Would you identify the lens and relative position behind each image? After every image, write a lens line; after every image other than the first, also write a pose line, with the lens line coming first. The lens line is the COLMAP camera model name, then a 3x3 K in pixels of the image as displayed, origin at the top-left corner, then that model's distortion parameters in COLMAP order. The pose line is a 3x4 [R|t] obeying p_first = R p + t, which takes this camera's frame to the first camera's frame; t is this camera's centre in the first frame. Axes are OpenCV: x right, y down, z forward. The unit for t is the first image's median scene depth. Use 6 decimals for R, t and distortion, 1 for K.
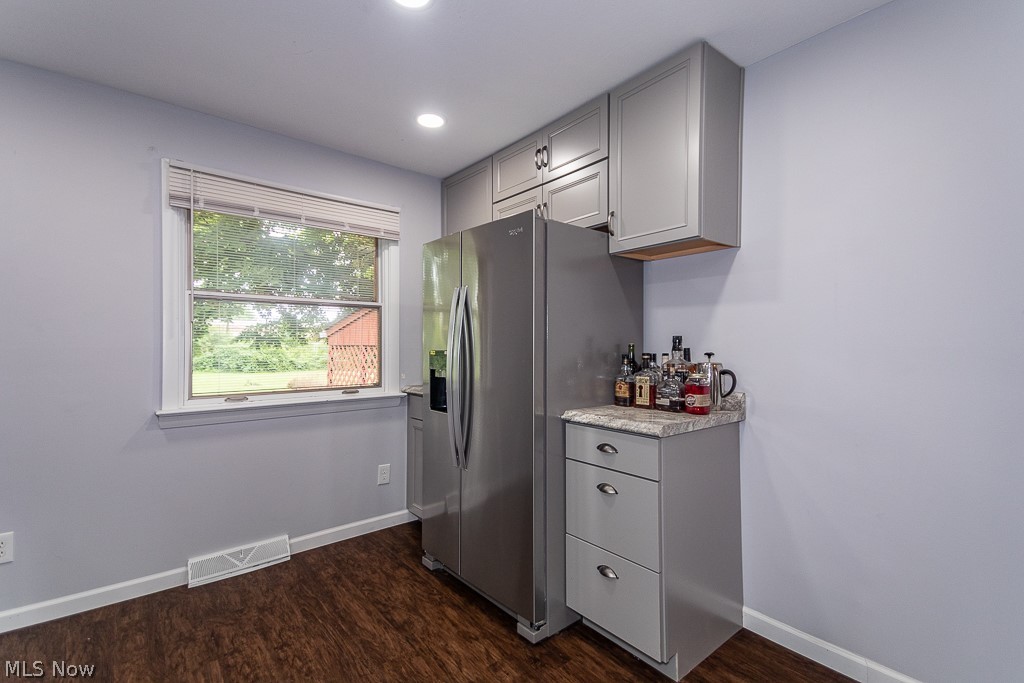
lens RADIAL K [[461.0, 0, 513.7], [0, 461.0, 340.8], [0, 0, 1]] dist [0.058227, -0.024560]
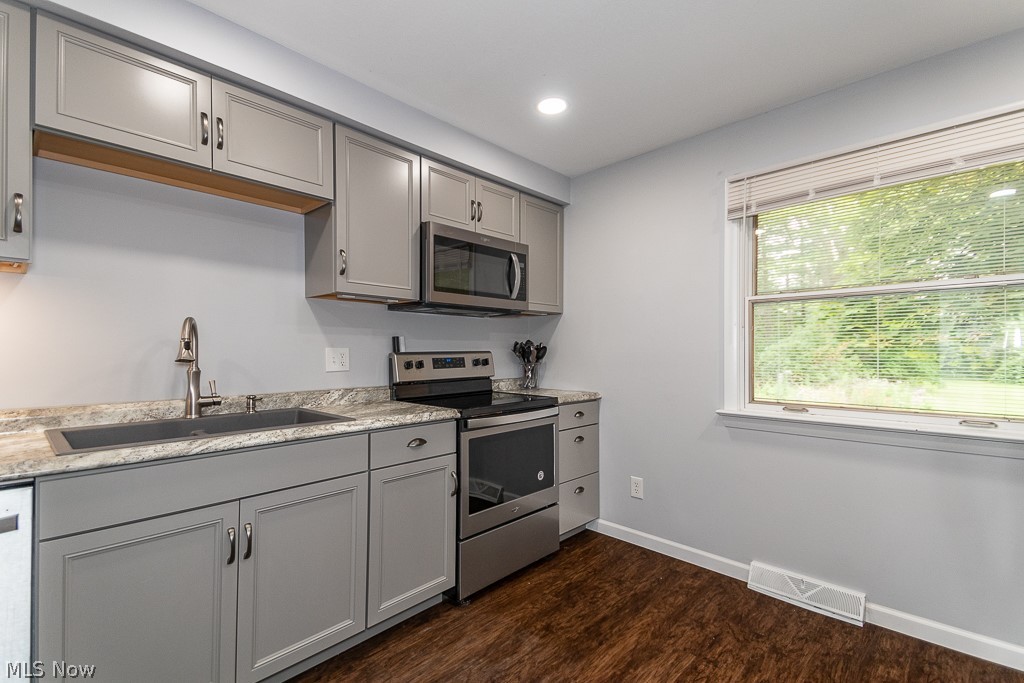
lens RADIAL K [[460.6, 0, 512.0], [0, 460.6, 351.2], [0, 0, 1]] dist [0.052945, -0.000449]
pose [[0.132451, -0.004635, -0.991179, 0.259397], [0.005977, 0.999975, -0.003877, 0.013609], [0.991172, -0.005411, 0.132475, 0.368419]]
